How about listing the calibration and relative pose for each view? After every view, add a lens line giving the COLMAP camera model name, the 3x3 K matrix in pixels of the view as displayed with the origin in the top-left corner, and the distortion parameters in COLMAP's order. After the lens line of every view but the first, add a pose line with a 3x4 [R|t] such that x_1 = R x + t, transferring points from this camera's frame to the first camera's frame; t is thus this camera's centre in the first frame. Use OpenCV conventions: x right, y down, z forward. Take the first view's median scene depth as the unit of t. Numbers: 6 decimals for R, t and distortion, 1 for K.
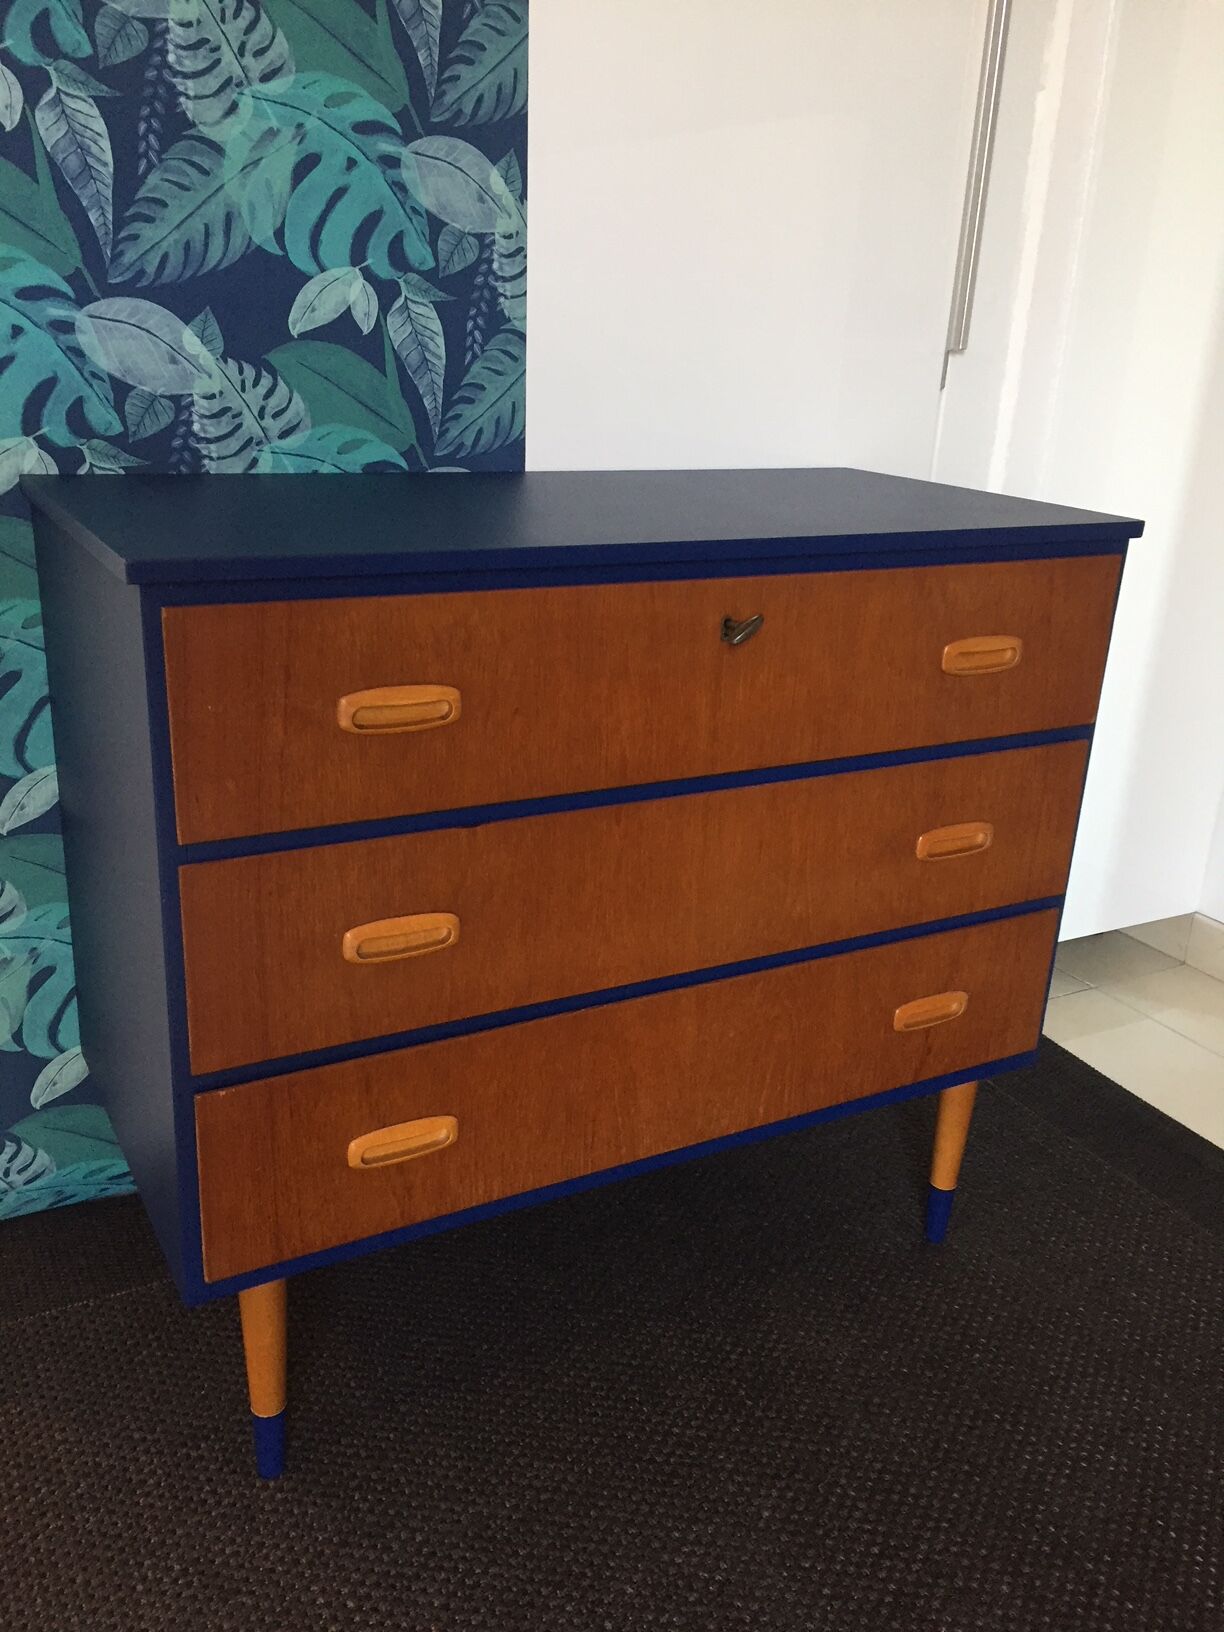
lens RADIAL K [[1403.3, 0, 655.4], [0, 1403.3, 834.7], [0, 0, 1]] dist [0.052382, -0.077495]
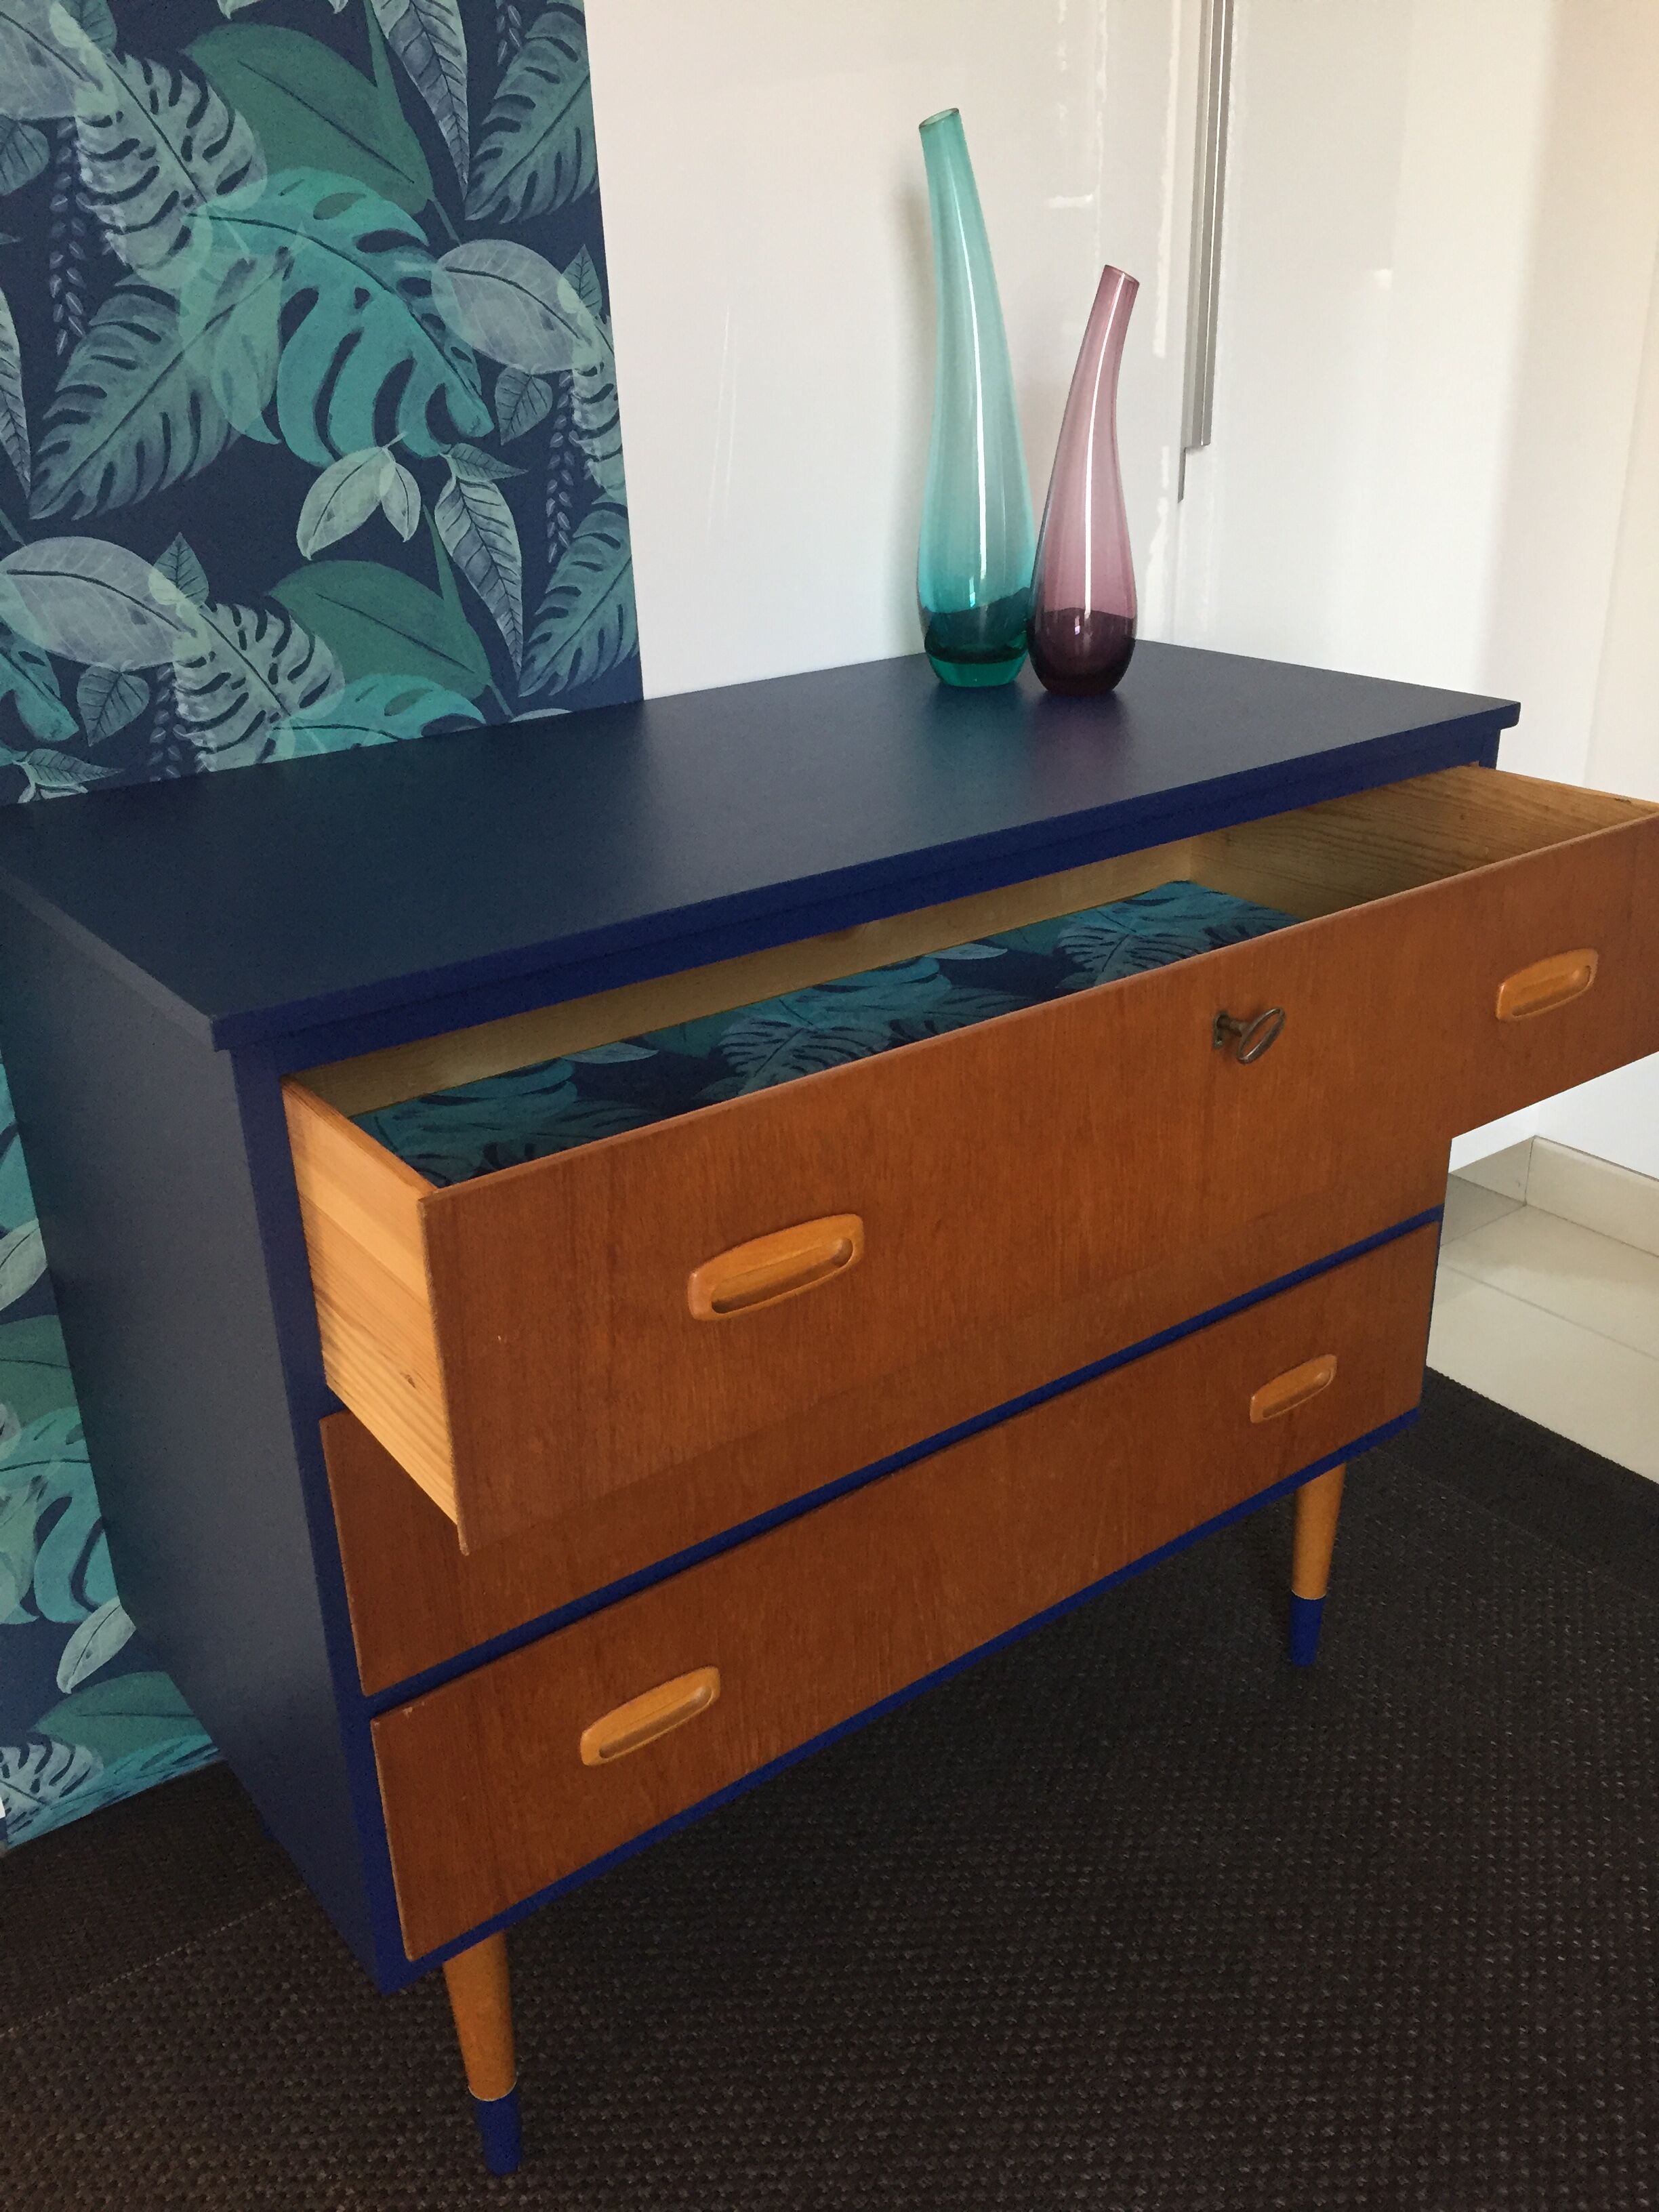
lens RADIAL K [[1902.0, 0, 898.5], [0, 1902.0, 1121.4], [0, 0, 1]] dist [0.052382, -0.077495]
pose [[0.988088, -0.120702, 0.095468, -0.094917], [0.114178, 0.990913, 0.071096, -0.116691], [-0.103181, -0.059349, 0.992890, 0.033882]]
